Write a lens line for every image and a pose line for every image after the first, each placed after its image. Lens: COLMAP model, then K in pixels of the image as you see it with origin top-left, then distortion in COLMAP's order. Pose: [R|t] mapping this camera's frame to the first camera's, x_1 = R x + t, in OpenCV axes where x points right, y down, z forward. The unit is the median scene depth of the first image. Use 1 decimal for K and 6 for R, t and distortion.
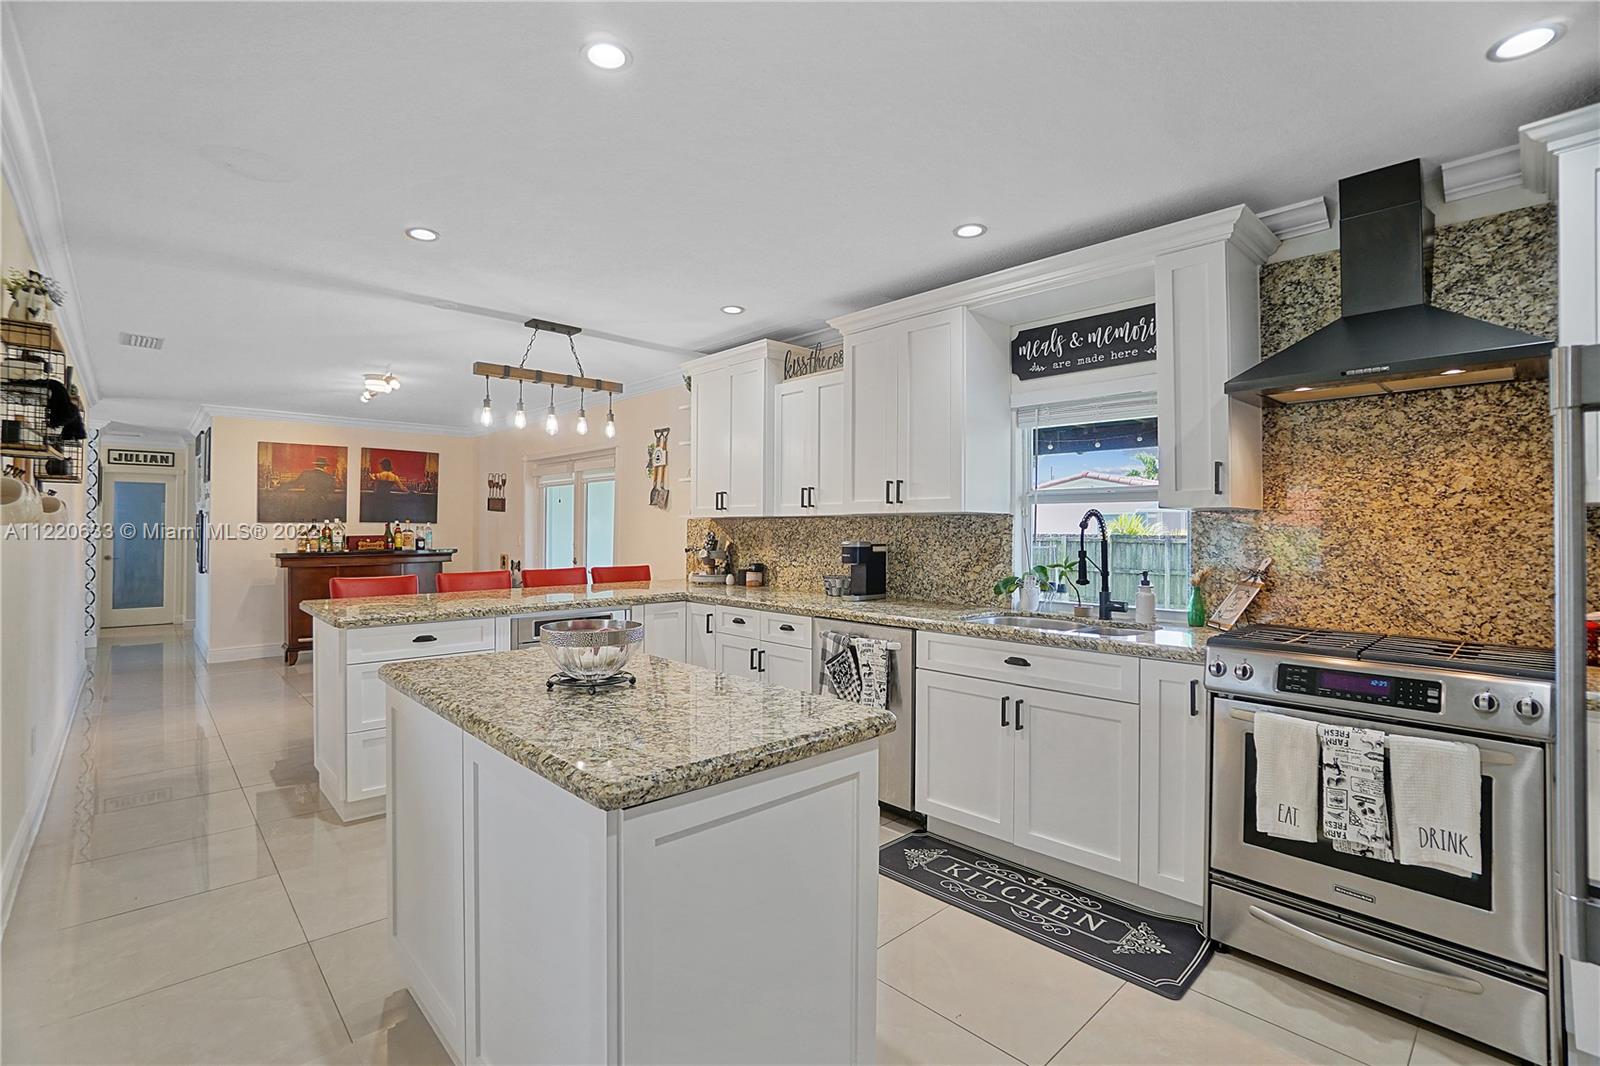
lens RADIAL K [[706.6, 0, 794.6], [0, 706.6, 516.7], [0, 0, 1]] dist [-0.044794, 0.013350]
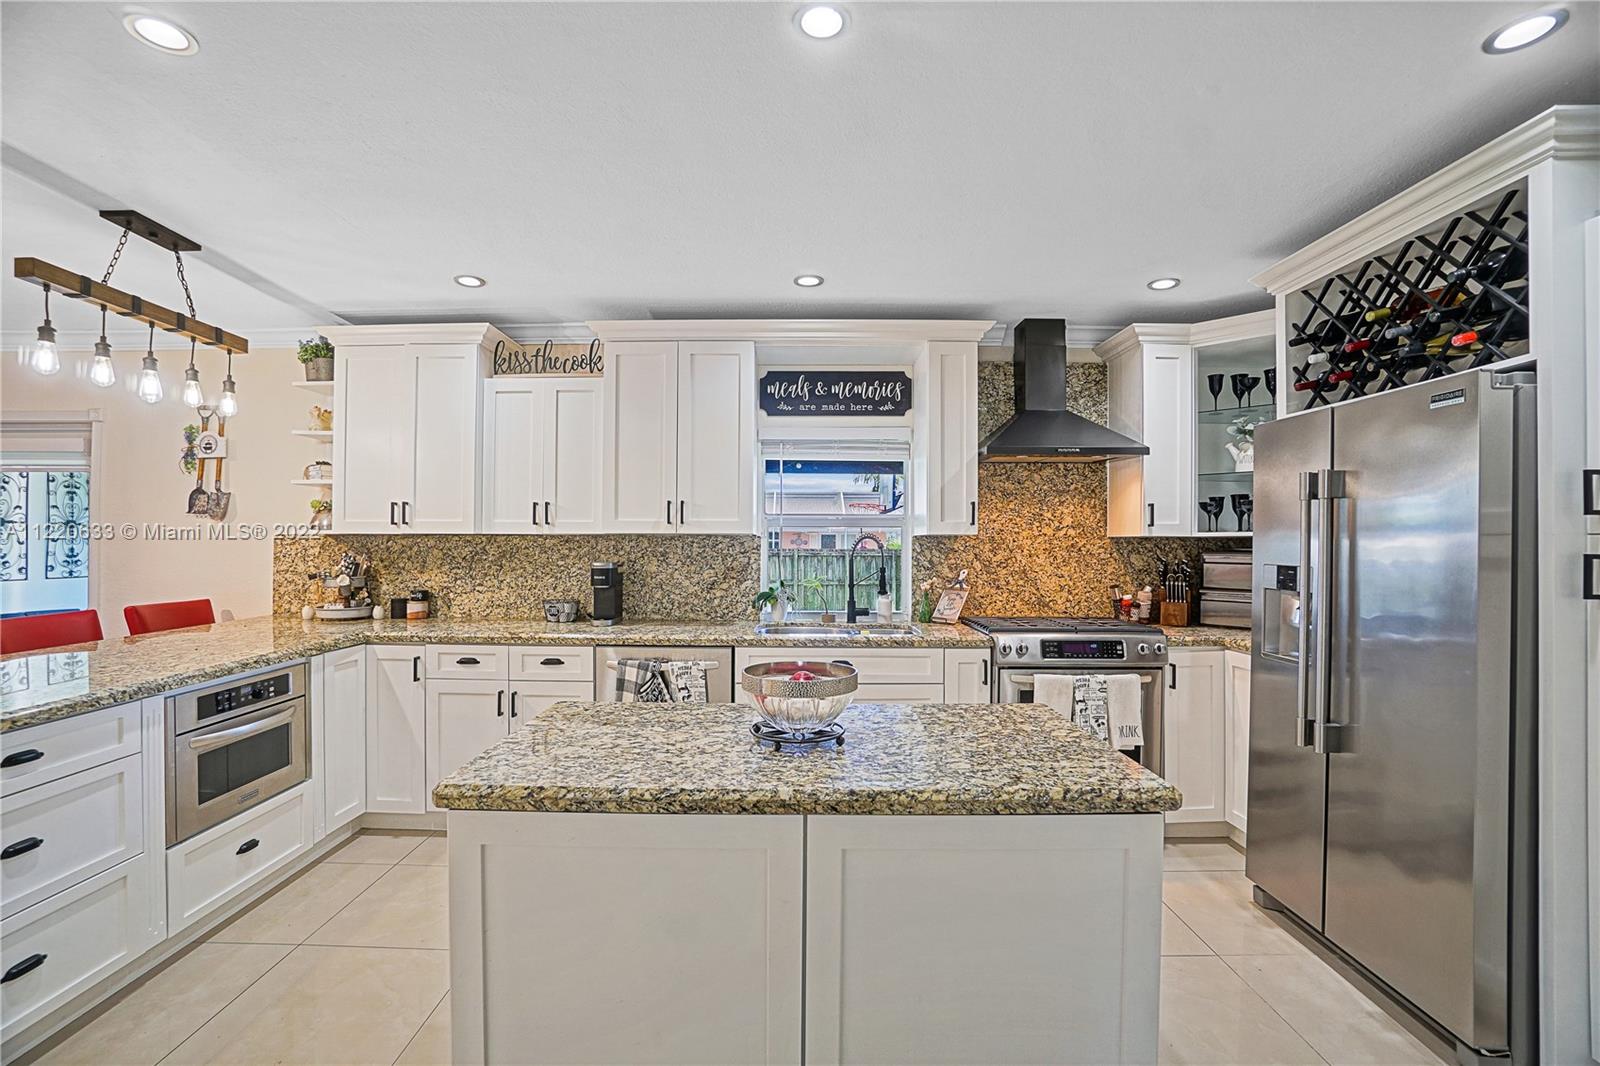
lens RADIAL K [[706.6, 0, 766.3], [0, 706.6, 538.6], [0, 0, 1]] dist [-0.044794, 0.013350]
pose [[0.708696, 0.003818, 0.705504, -0.405976], [-0.013787, 0.999869, 0.008438, -0.006976], [-0.705380, -0.015707, 0.708656, 0.176900]]
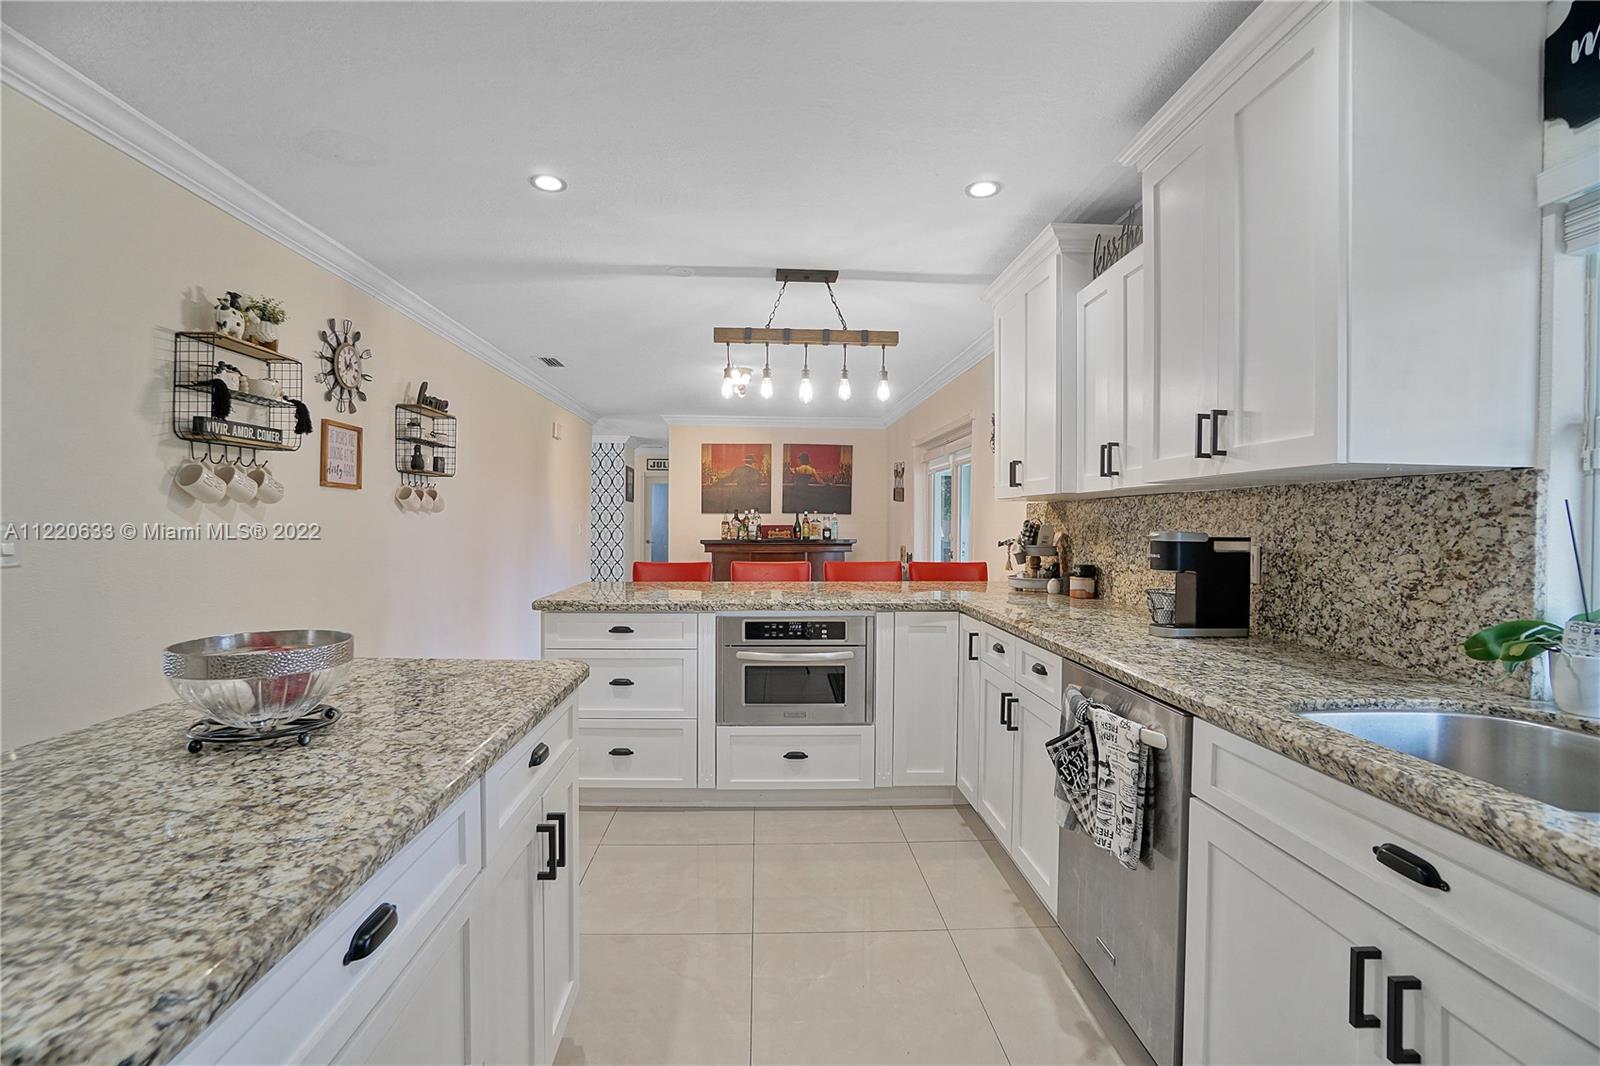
lens RADIAL K [[706.6, 0, 798.0], [0, 706.6, 518.8], [0, 0, 1]] dist [-0.044794, 0.013350]
pose [[0.759505, -0.000148, -0.650502, 0.210002], [0.006303, 0.999955, 0.007131, 0.017988], [0.650471, -0.009516, 0.759471, 0.363158]]
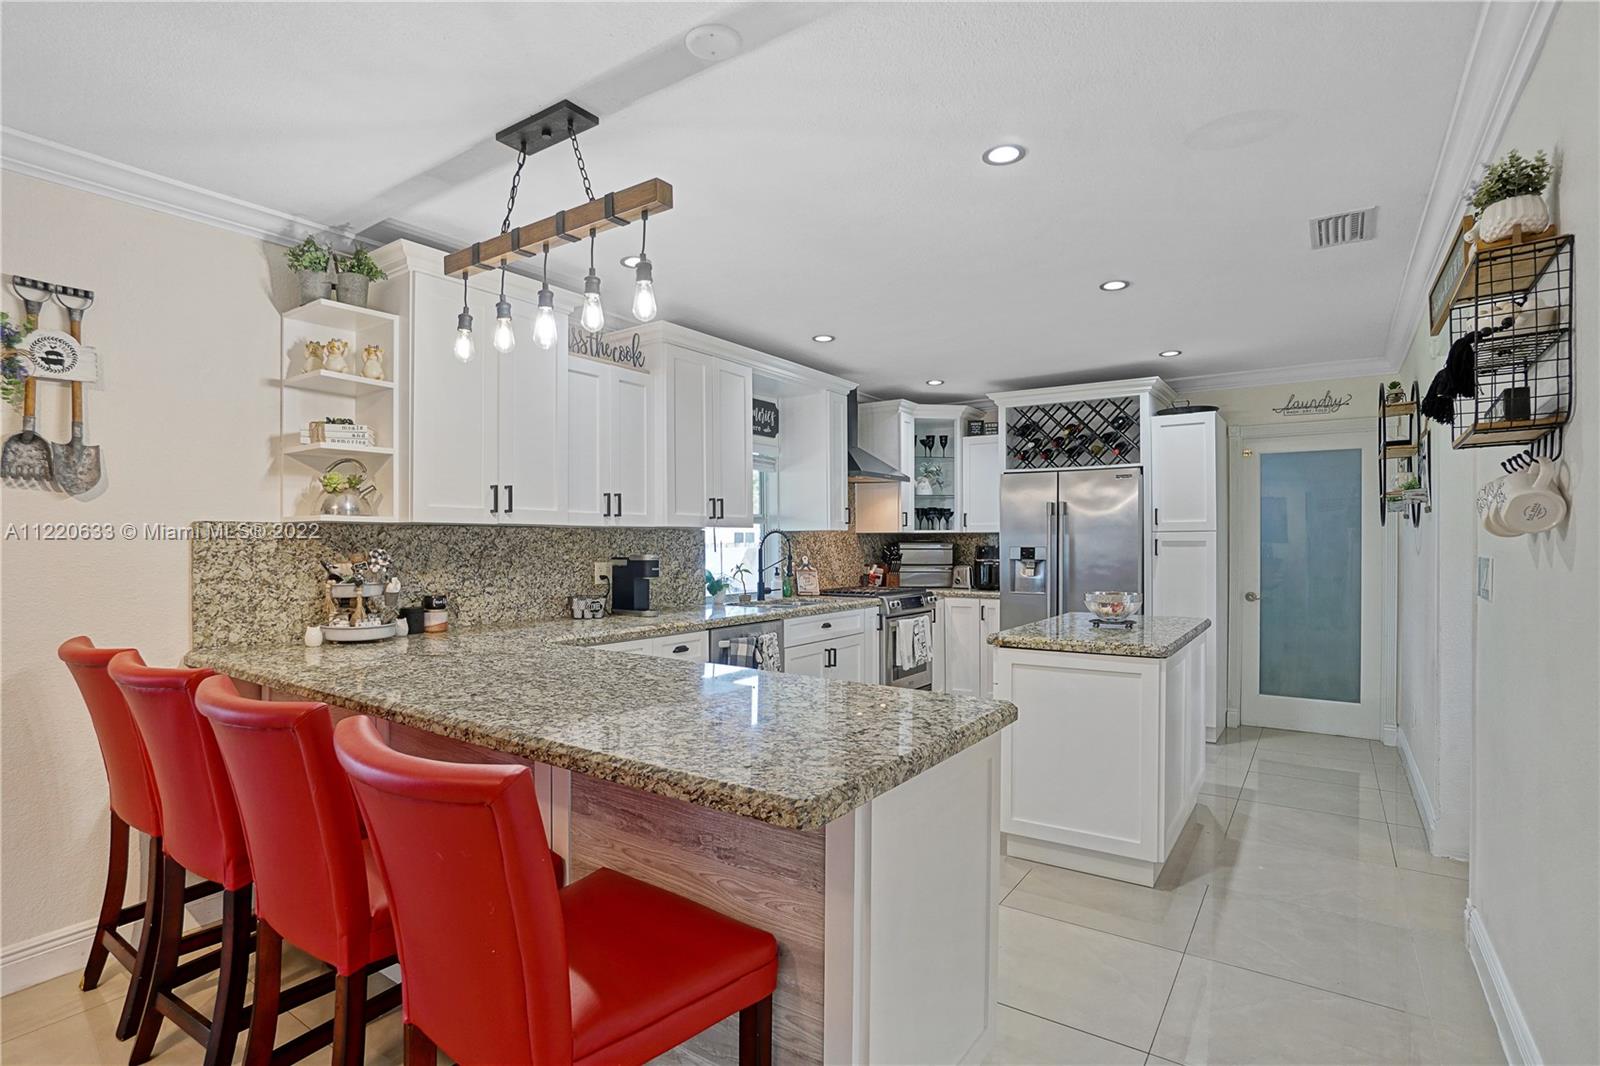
lens RADIAL K [[776.5, 0, 733.1], [0, 776.5, 545.2], [0, 0, 1]] dist [-0.020497, 0.002241]
pose [[-0.134827, -0.003595, 0.990863, -0.939415], [-0.014165, 0.999898, 0.001700, 0.018291], [-0.990768, -0.013807, -0.134864, 0.985712]]
